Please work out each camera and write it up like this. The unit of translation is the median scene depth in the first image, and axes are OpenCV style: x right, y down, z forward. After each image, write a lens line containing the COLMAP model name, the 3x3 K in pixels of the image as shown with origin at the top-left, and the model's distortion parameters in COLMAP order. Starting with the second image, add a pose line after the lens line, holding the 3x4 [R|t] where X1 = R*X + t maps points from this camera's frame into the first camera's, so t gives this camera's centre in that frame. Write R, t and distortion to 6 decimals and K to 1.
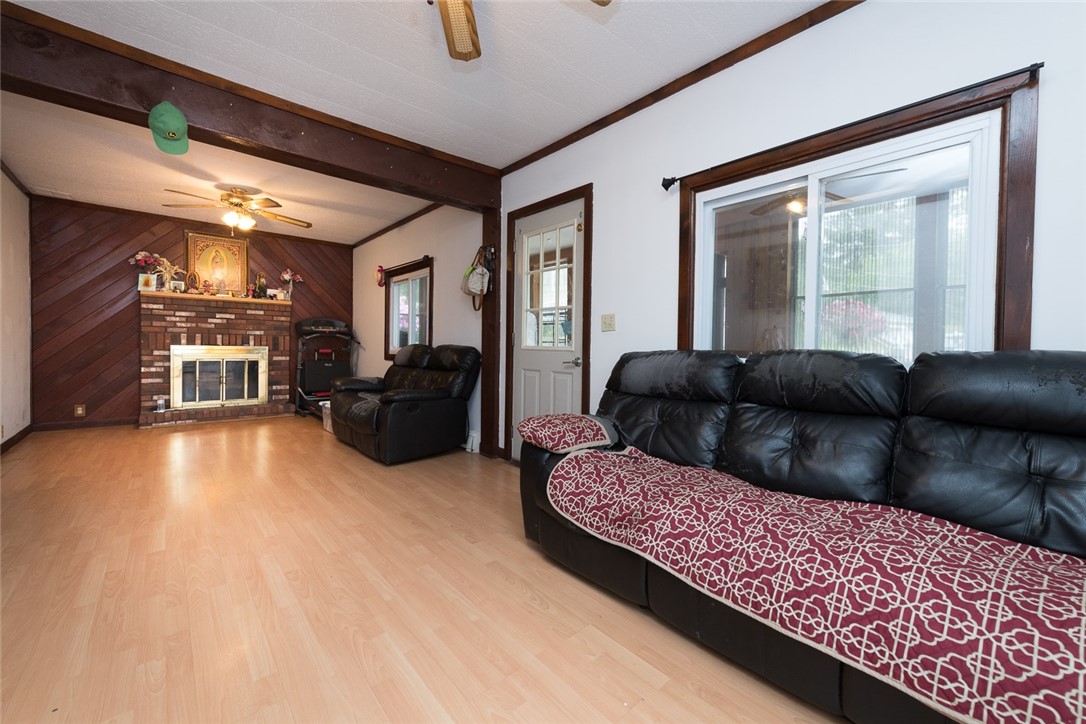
lens RADIAL K [[423.7, 0, 543.0], [0, 423.7, 362.0], [0, 0, 1]] dist [0.000308, 0.000004]
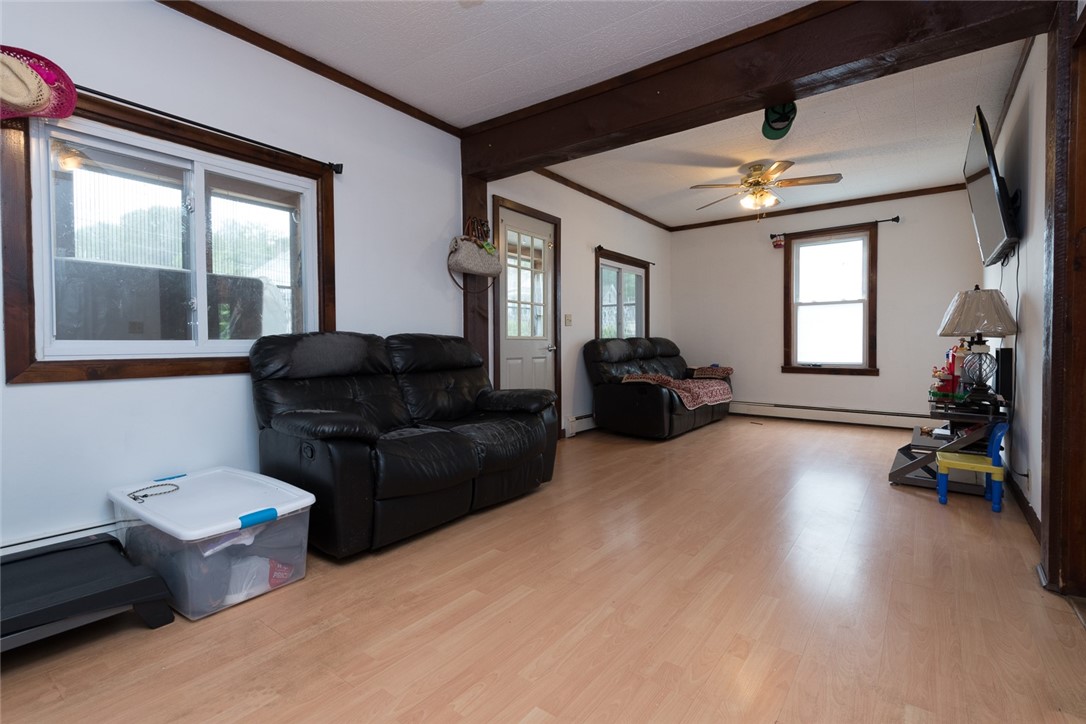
lens RADIAL K [[490.0, 0, 543.0], [0, 490.0, 362.0], [0, 0, 1]] dist [-0.000118, -0.000005]
pose [[-0.181686, -0.050504, 0.982059, -1.382317], [0.033540, 0.997781, 0.057518, -0.043146], [-0.982784, 0.043389, -0.179589, 1.271957]]
